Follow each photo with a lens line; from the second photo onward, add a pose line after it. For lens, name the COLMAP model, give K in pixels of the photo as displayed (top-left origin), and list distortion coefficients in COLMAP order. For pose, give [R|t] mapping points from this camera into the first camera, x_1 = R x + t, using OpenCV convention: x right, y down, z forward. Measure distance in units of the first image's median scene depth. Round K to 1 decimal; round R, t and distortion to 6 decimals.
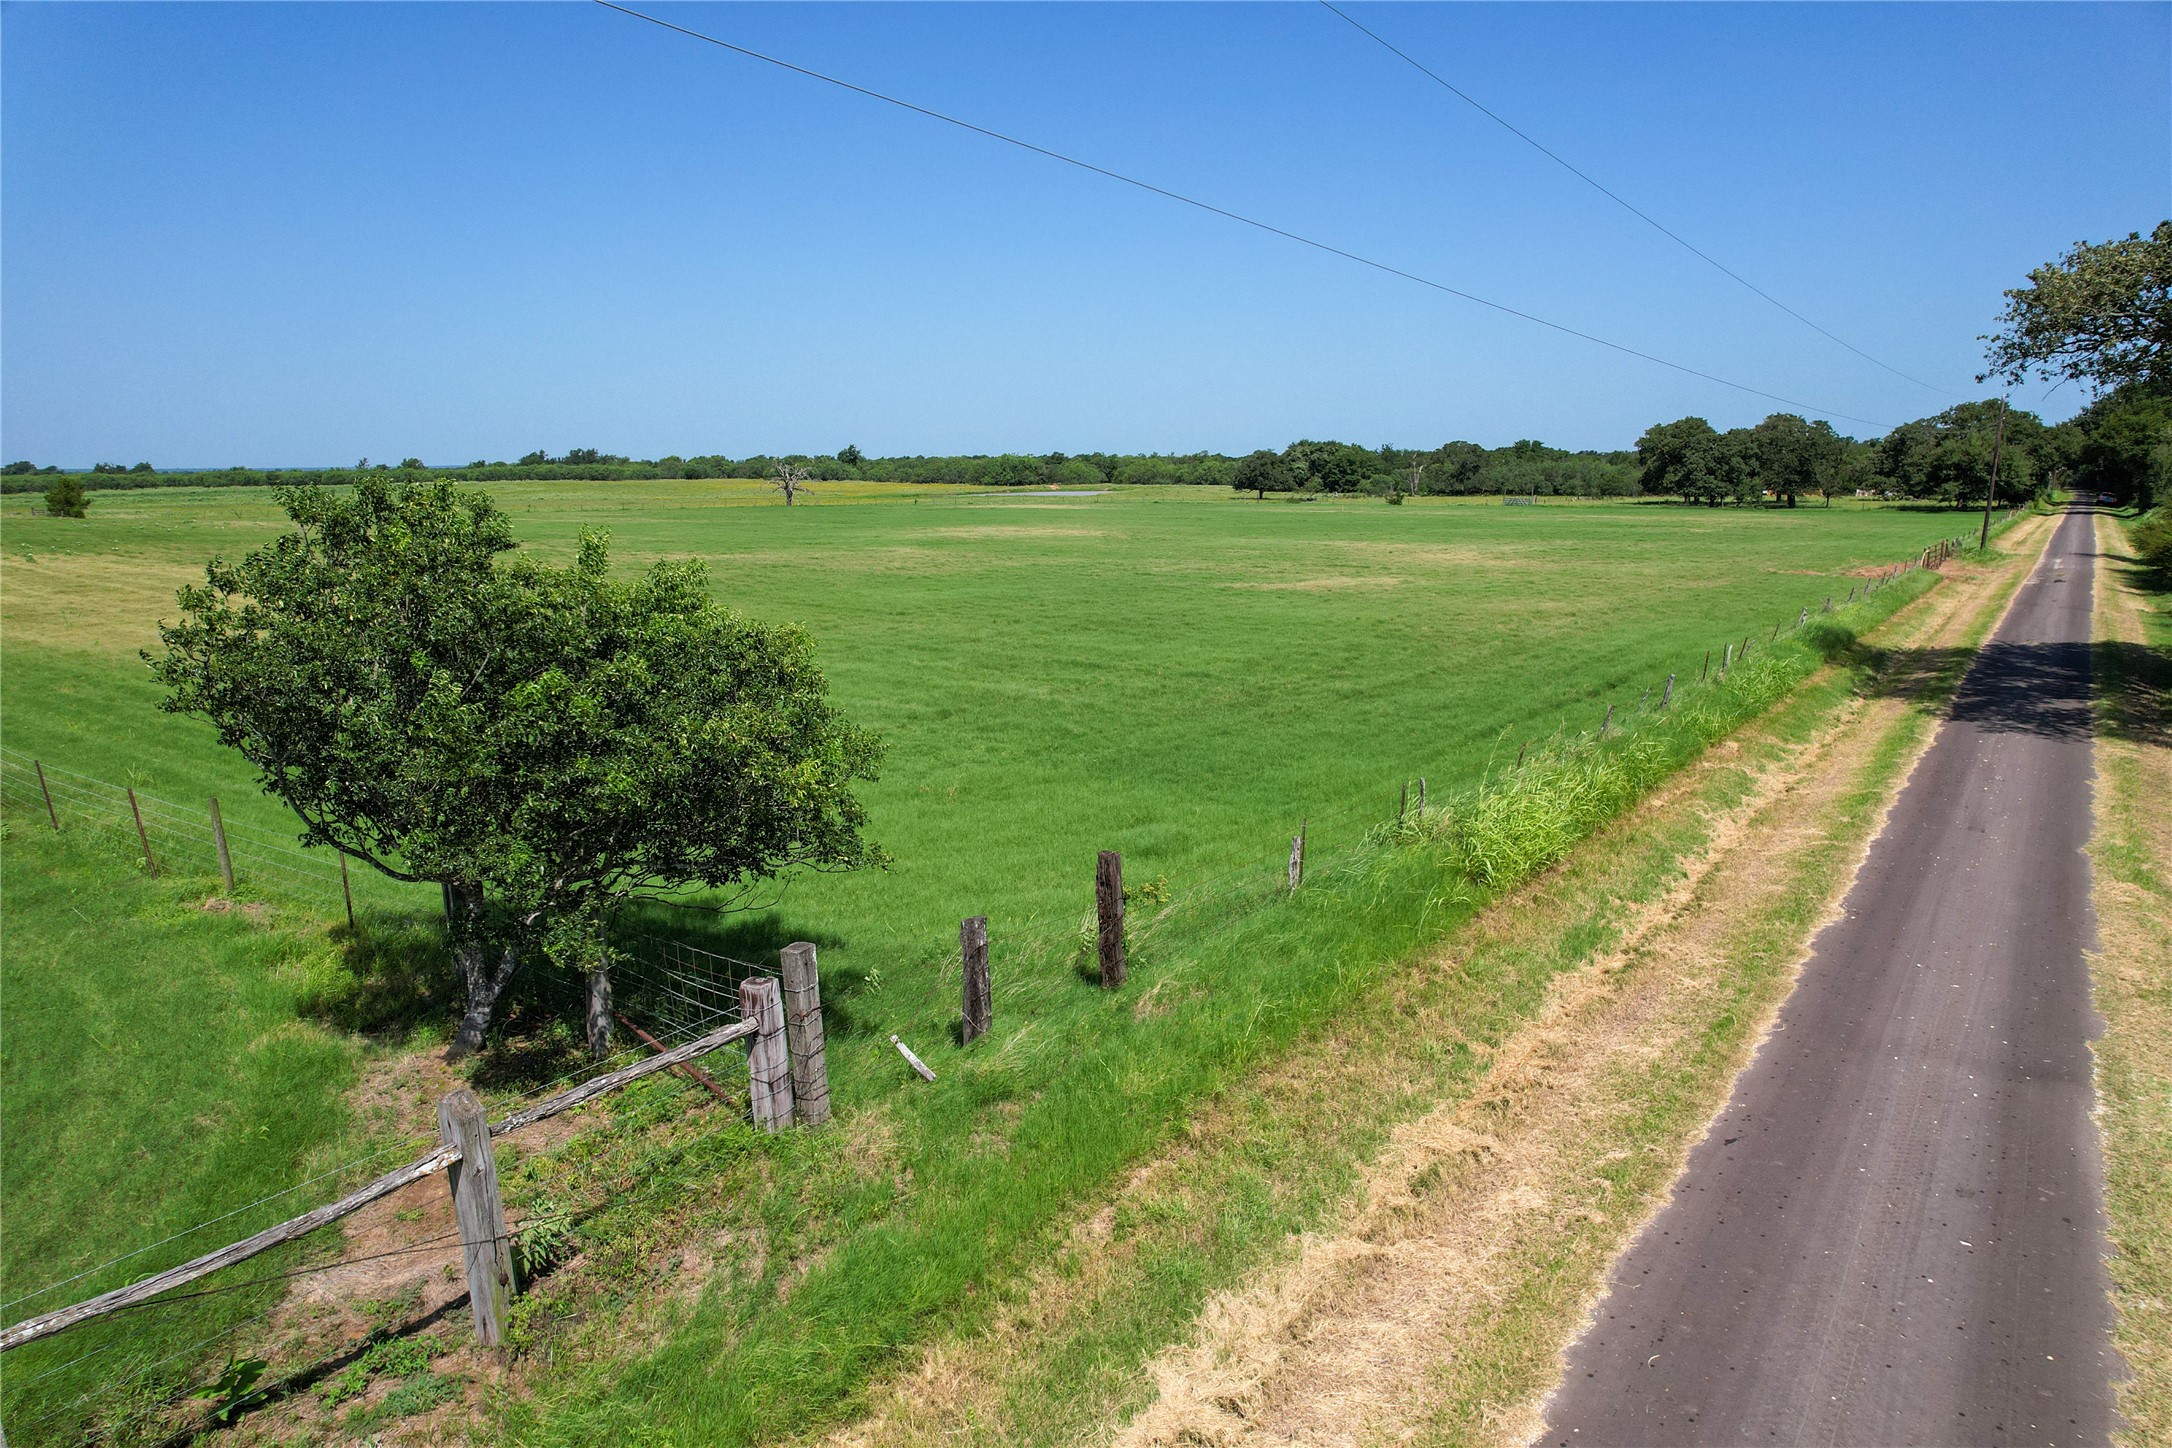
lens RADIAL K [[1400.2, 0, 1079.4], [0, 1400.2, 719.6], [0, 0, 1]] dist [-0.076181, 0.059884]
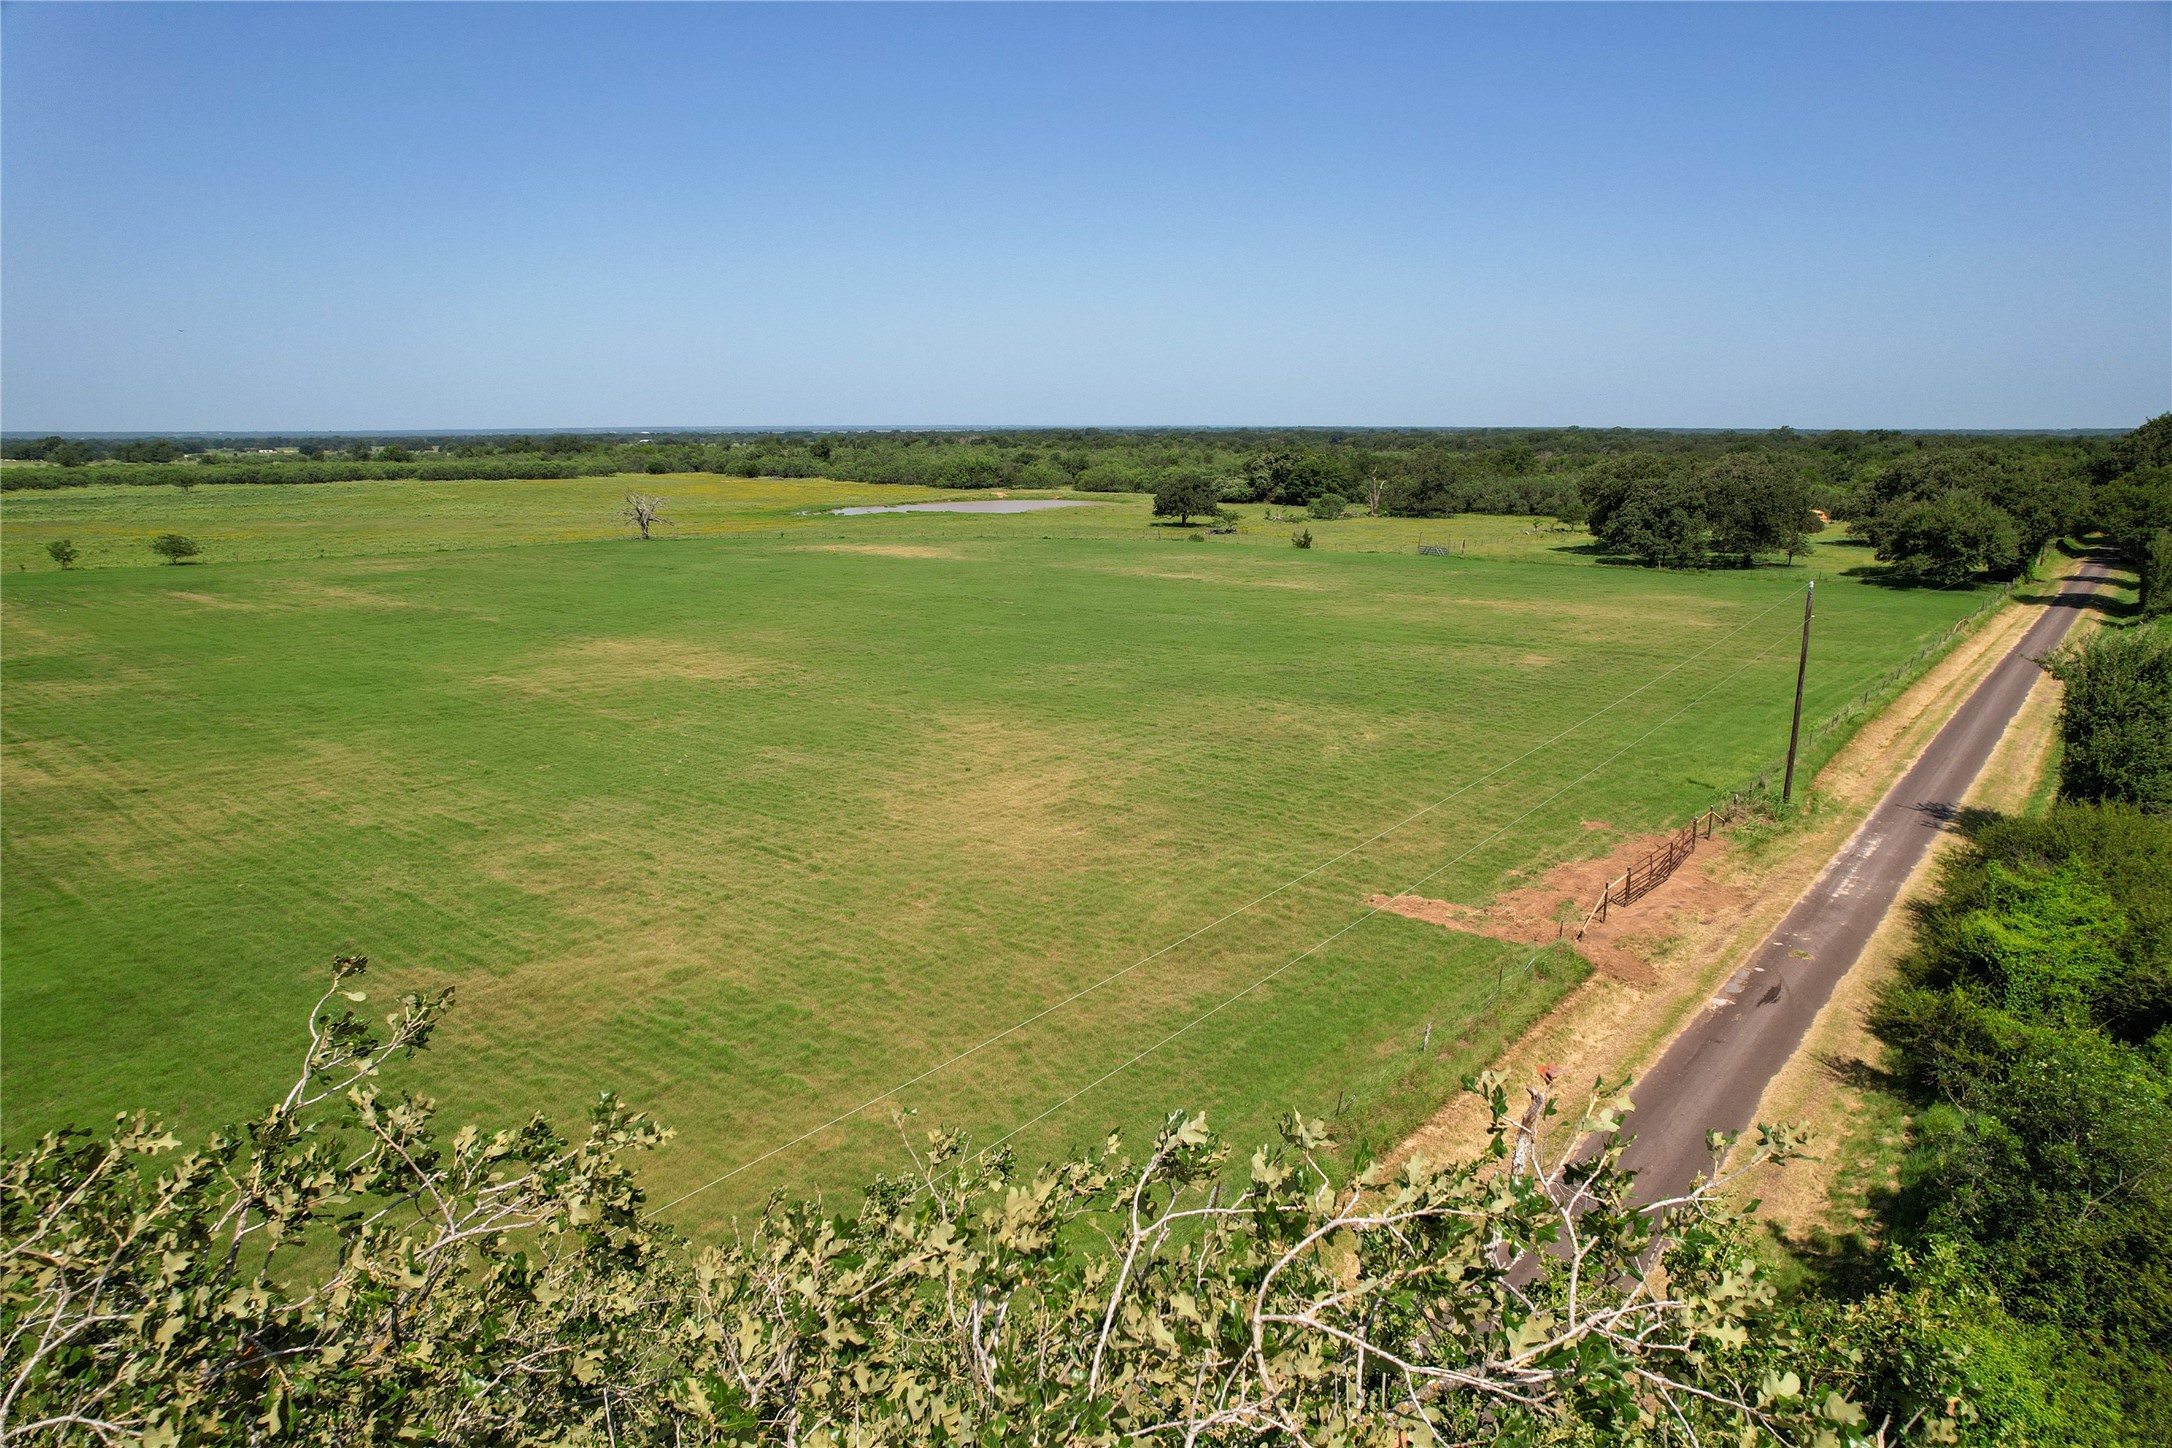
lens RADIAL K [[1400.2, 0, 1085.9], [0, 1400.2, 731.7], [0, 0, 1]] dist [-0.076181, 0.059884]
pose [[0.999144, 0.012024, -0.039578, 0.091282], [-0.010719, 0.999397, 0.033019, -0.047831], [0.039952, -0.032566, 0.998671, 0.081959]]
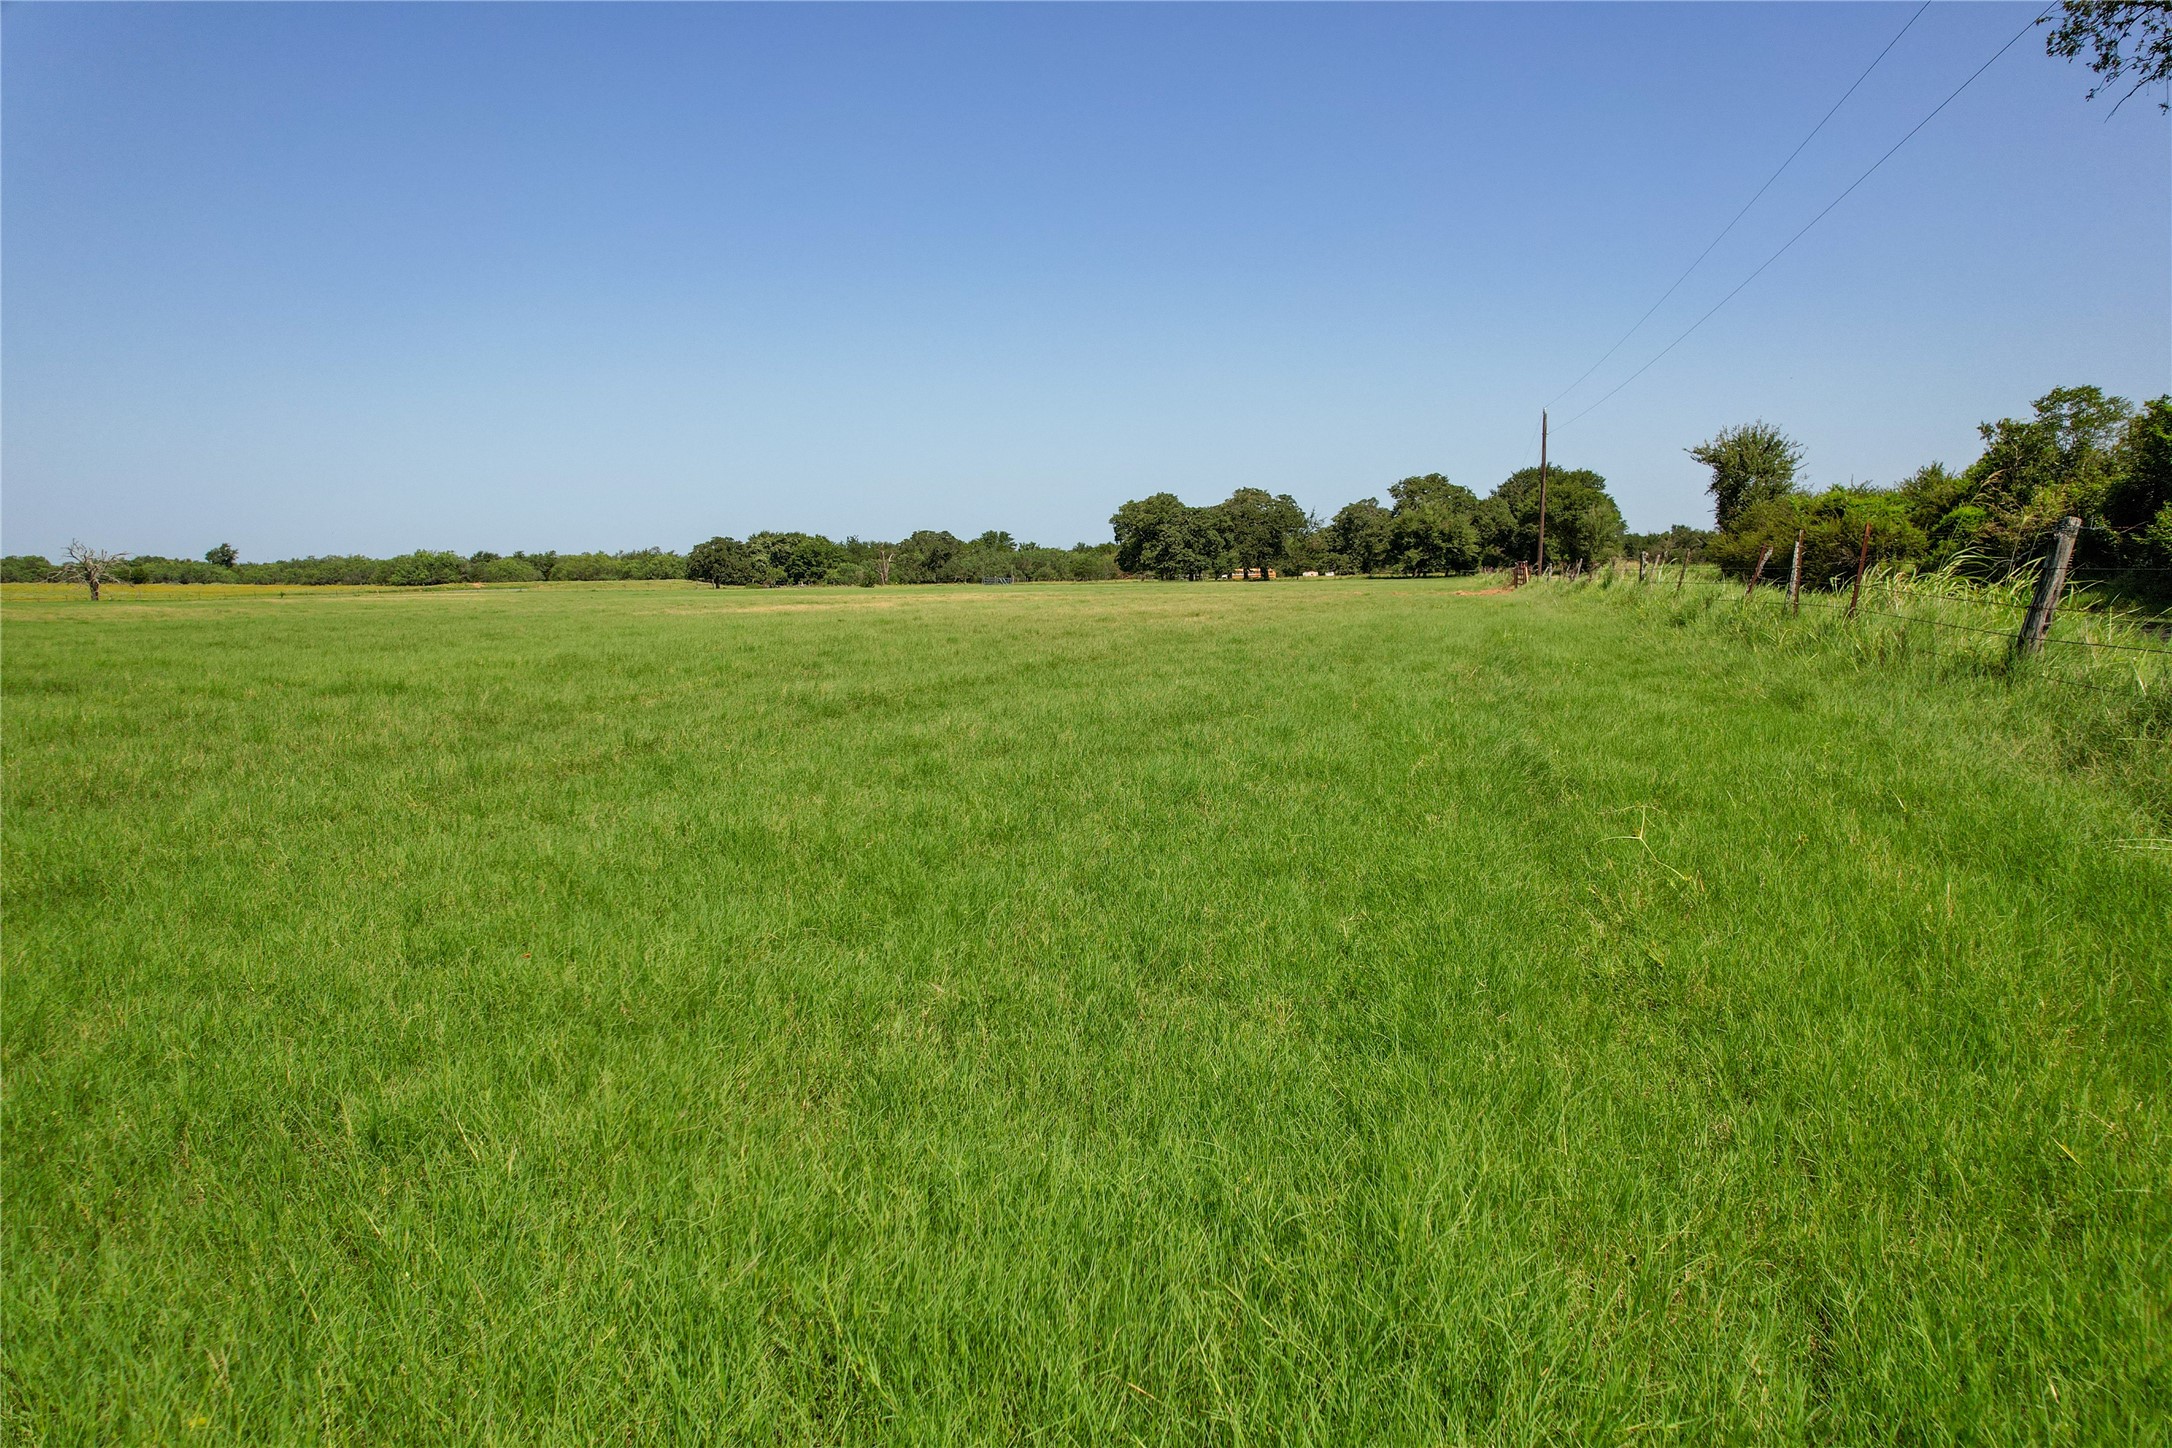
lens RADIAL K [[1400.2, 0, 1106.0], [0, 1400.2, 714.3], [0, 0, 1]] dist [-0.076181, 0.059884]
pose [[0.923789, -0.042327, 0.380556, 0.014710], [0.073318, 0.995035, -0.067306, 0.000739], [-0.375818, 0.090079, 0.922305, 0.076303]]
